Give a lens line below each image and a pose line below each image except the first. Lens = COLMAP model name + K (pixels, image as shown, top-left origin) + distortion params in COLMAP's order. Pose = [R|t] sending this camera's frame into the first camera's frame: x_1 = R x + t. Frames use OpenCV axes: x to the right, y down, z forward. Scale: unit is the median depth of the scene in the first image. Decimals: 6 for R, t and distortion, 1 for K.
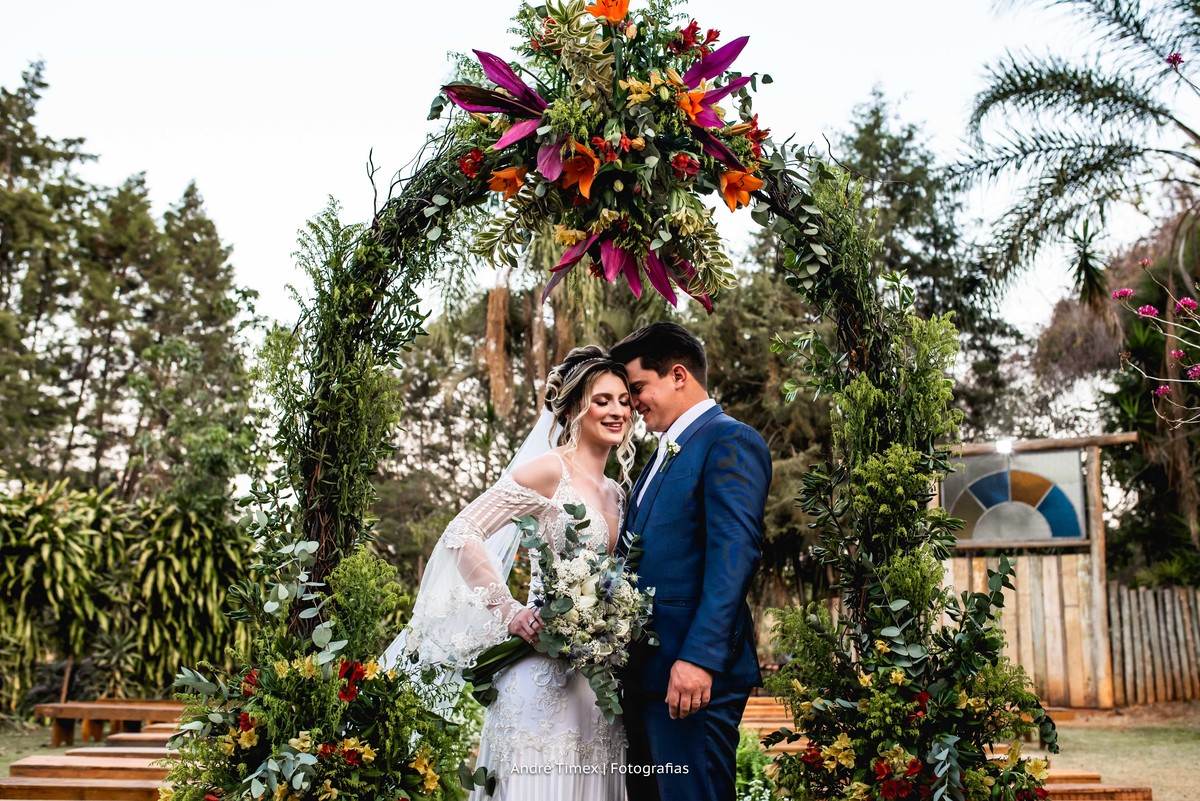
lens RADIAL K [[1181.8, 0, 601.9], [0, 1181.8, 404.5], [0, 0, 1]] dist [-0.011840, 0.000000]
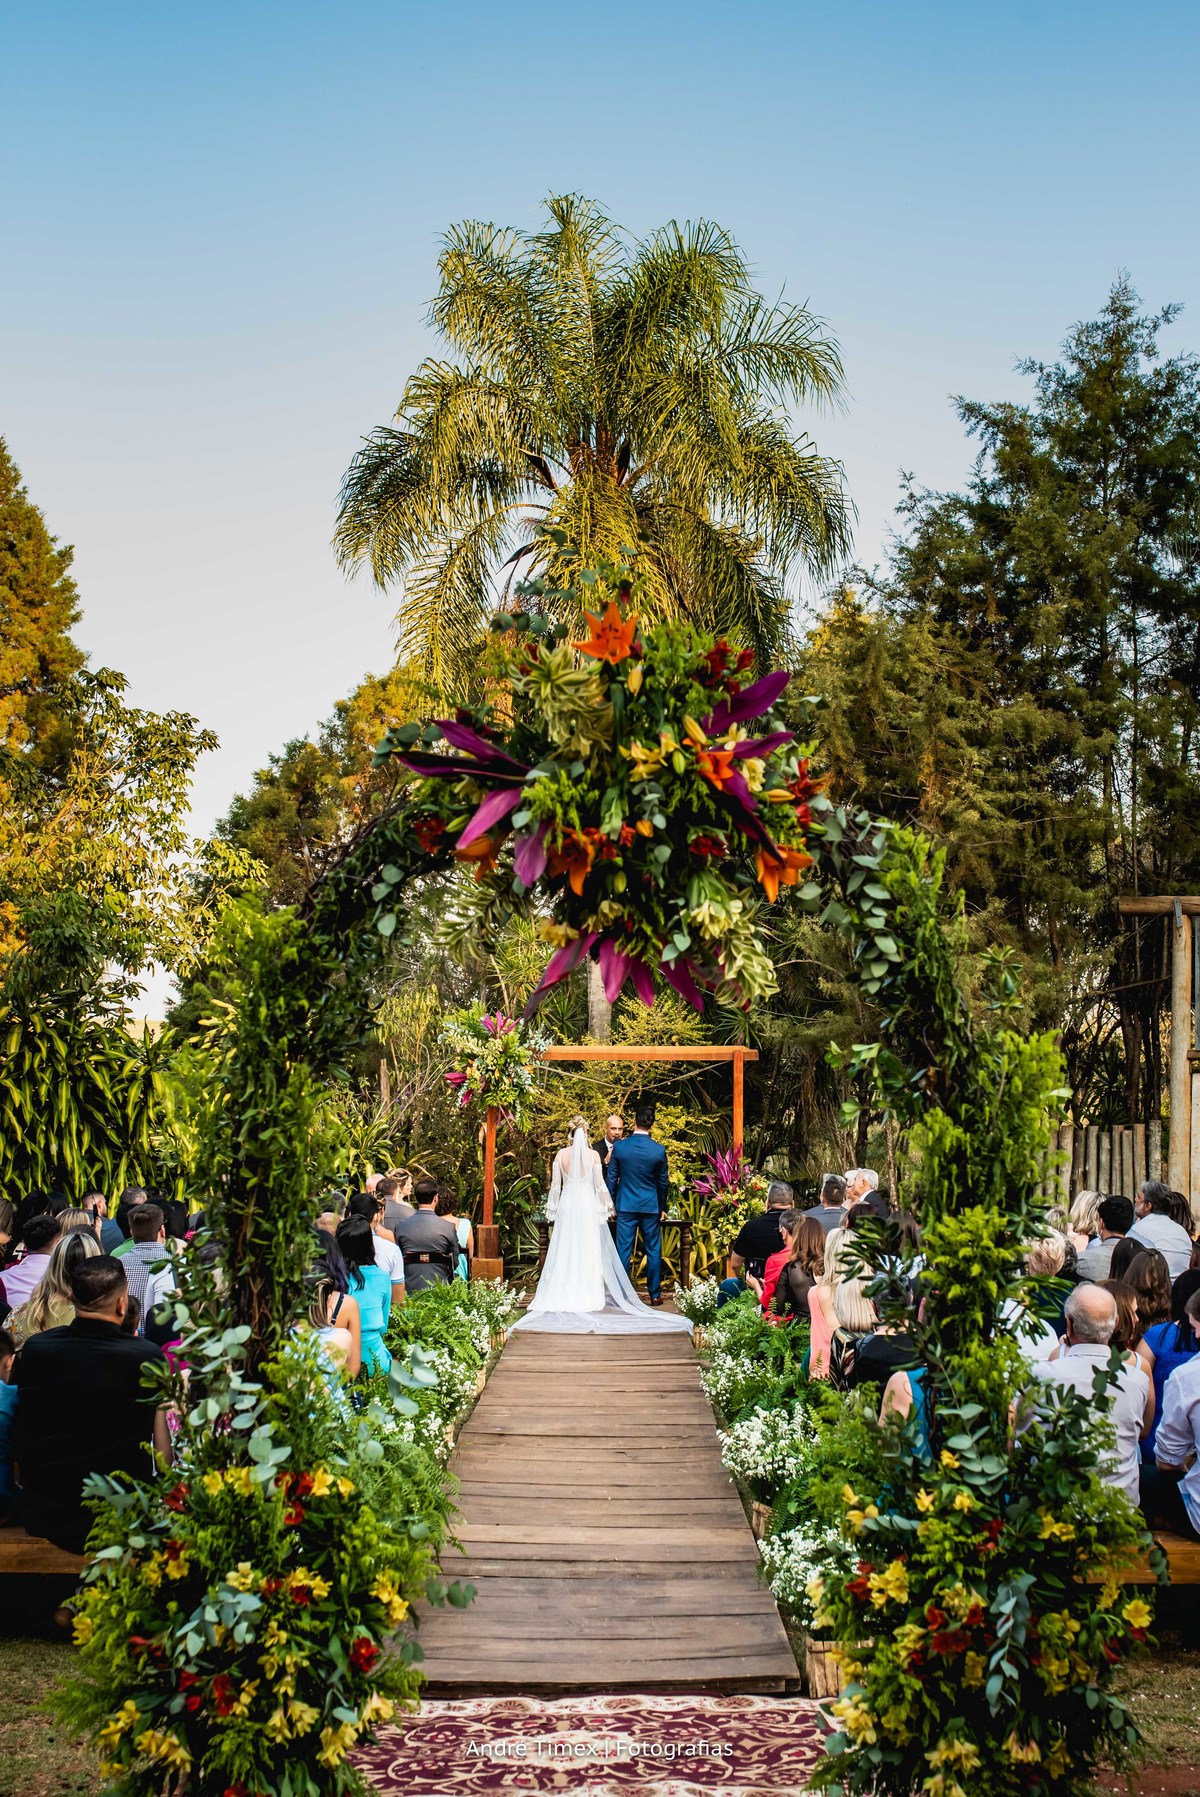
lens RADIAL K [[1941.0, 0, 585.3], [0, 1941.0, 1040.3], [0, 0, 1]] dist [0.007201, 0.000000]
pose [[0.998849, -0.000832, -0.047955, 0.011013], [0.008093, 0.988436, 0.151426, -0.058081], [0.047275, -0.151640, 0.987305, -0.057485]]
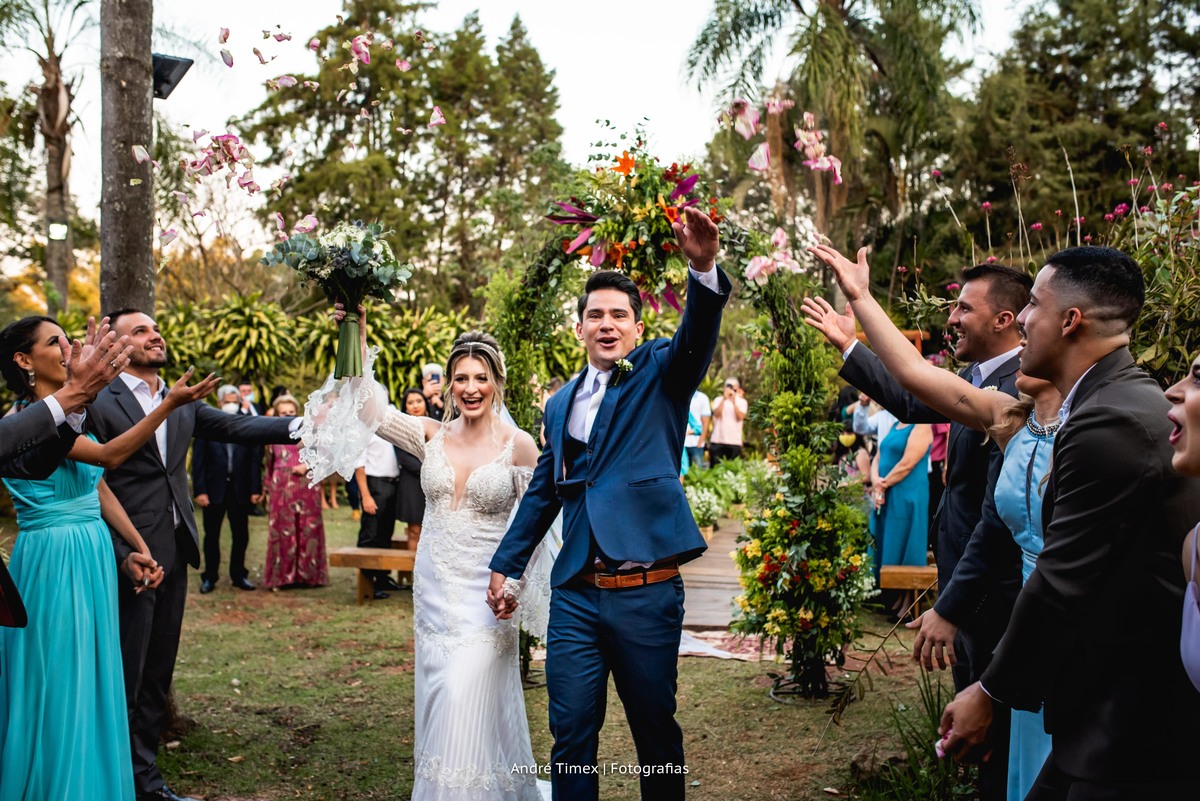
lens RADIAL K [[1181.8, 0, 574.5], [0, 1181.8, 392.7], [0, 0, 1]] dist [-0.011840, 0.000000]
pose [[0.946151, -0.016821, -0.323288, 0.113579], [0.080785, 0.979323, 0.185475, -0.072110], [0.313484, -0.201604, 0.927946, -0.180001]]
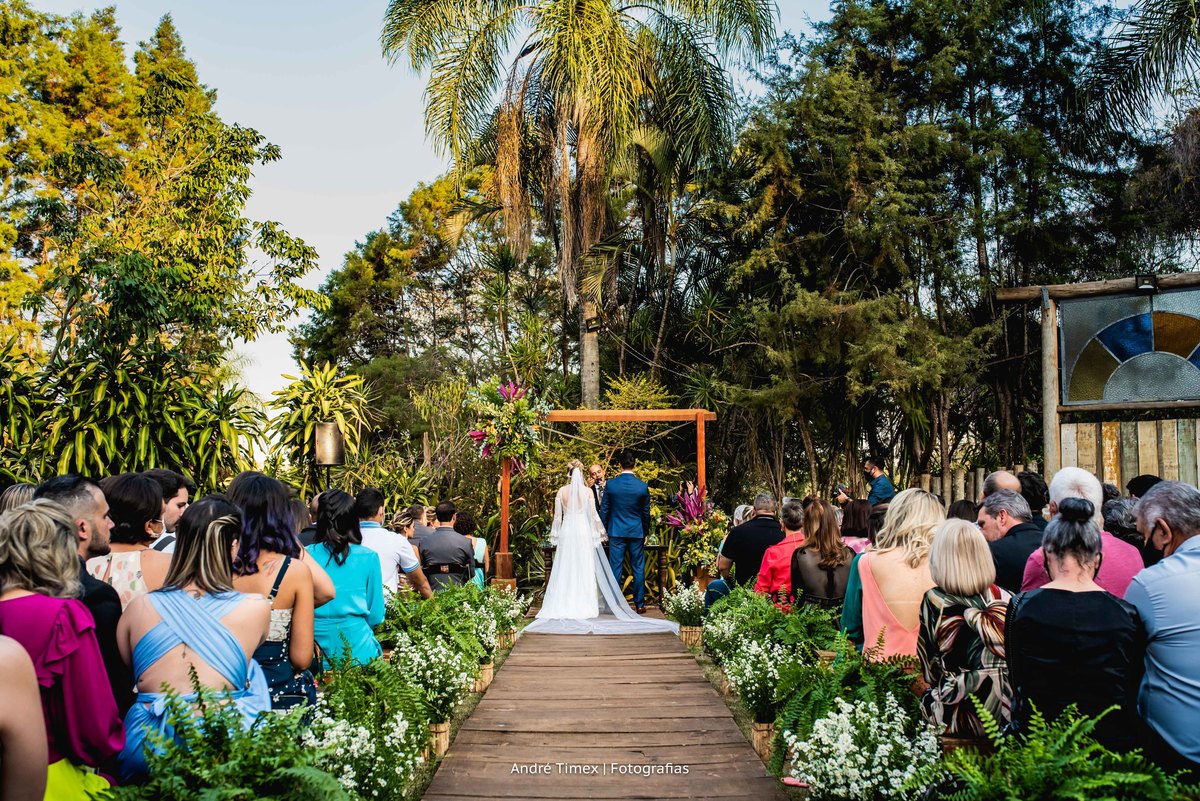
lens RADIAL K [[1127.9, 0, 598.1], [0, 1127.9, 397.3], [0, 0, 1]] dist [-0.011207, 0.000000]
pose [[0.999643, -0.012154, -0.023782, -0.013182], [0.013991, 0.996803, 0.078665, 0.056487], [0.022750, -0.078970, 0.996617, 0.270587]]
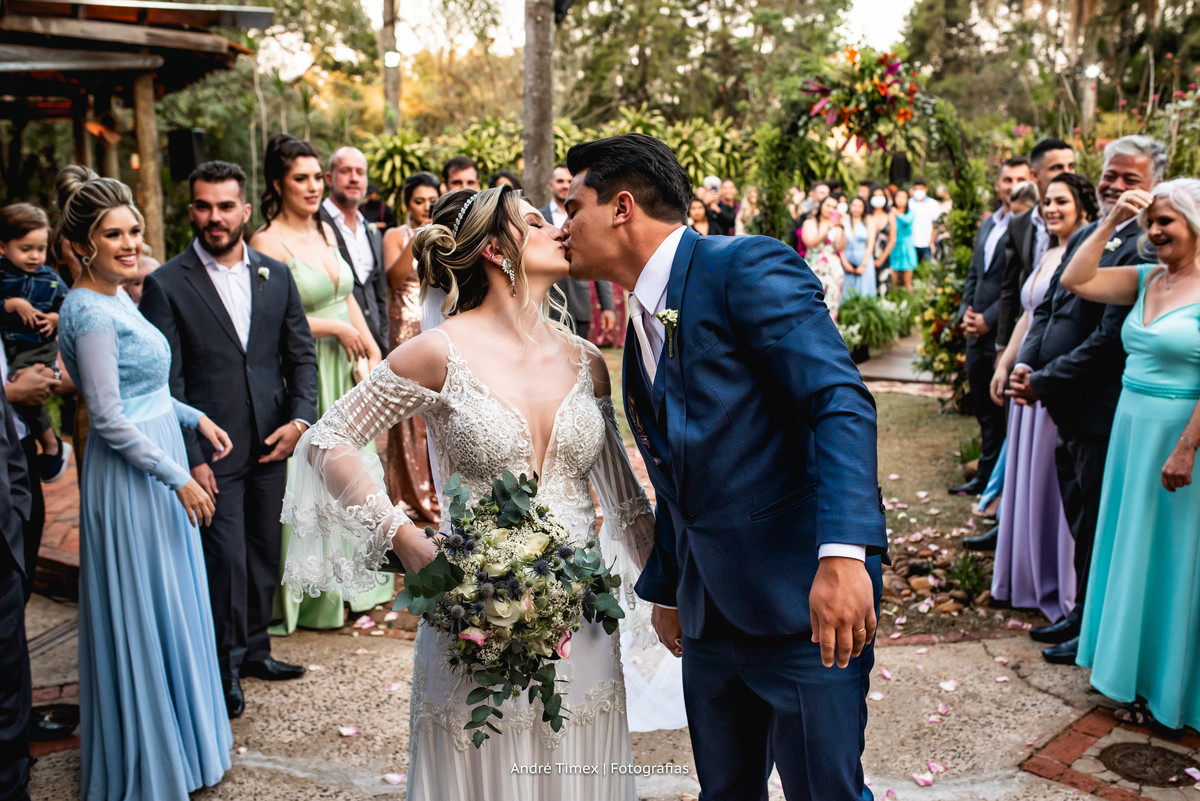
lens RADIAL K [[1181.8, 0, 610.2], [0, 1181.8, 402.4], [0, 0, 1]] dist [-0.011840, 0.000000]
pose [[0.871977, 0.071861, -0.484243, 0.195382], [0.113368, 0.932637, 0.342544, -0.125921], [0.476239, -0.353588, 0.805092, -0.384633]]
